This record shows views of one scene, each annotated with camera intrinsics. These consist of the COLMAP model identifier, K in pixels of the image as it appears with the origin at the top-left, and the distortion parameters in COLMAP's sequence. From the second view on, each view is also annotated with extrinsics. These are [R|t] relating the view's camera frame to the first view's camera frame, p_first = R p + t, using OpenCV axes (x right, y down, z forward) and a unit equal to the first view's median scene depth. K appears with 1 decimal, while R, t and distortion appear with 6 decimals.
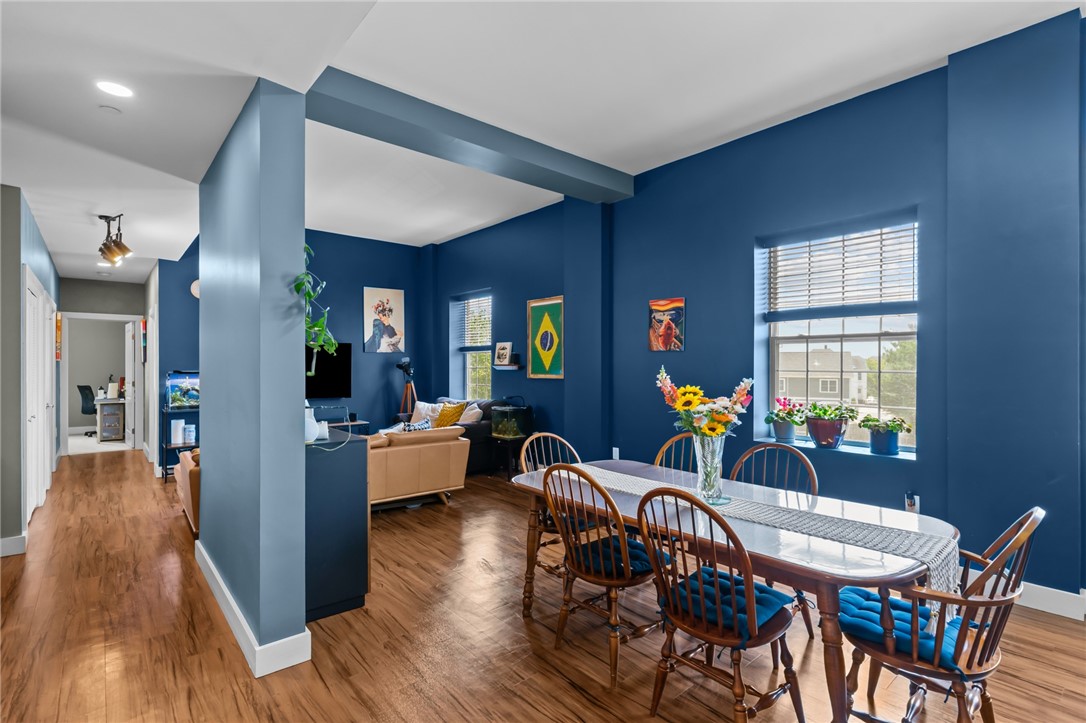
lens RADIAL K [[529.6, 0, 544.2], [0, 529.6, 370.9], [0, 0, 1]] dist [0.003620, 0.000313]
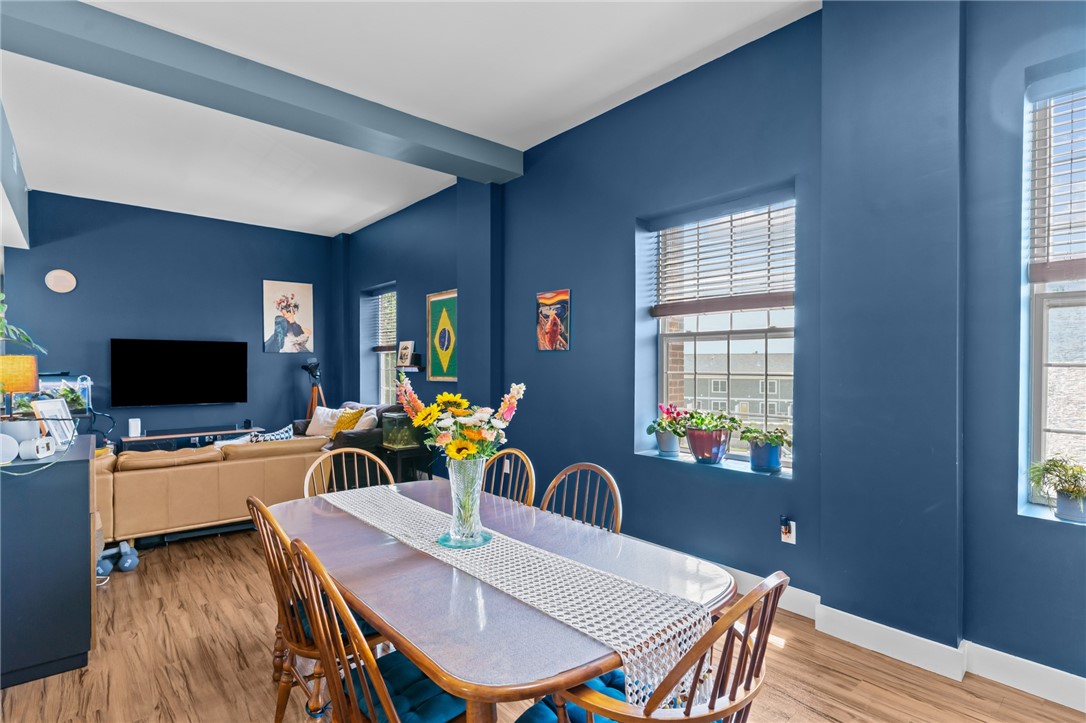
lens RADIAL K [[542.8, 0, 545.8], [0, 542.8, 374.3], [0, 0, 1]] dist [0.000064, 0.000317]
pose [[0.999948, -0.000737, 0.010197, 0.203652], [0.000696, 0.999992, 0.004049, -0.001581], [-0.010199, -0.004042, 0.999940, 0.098292]]
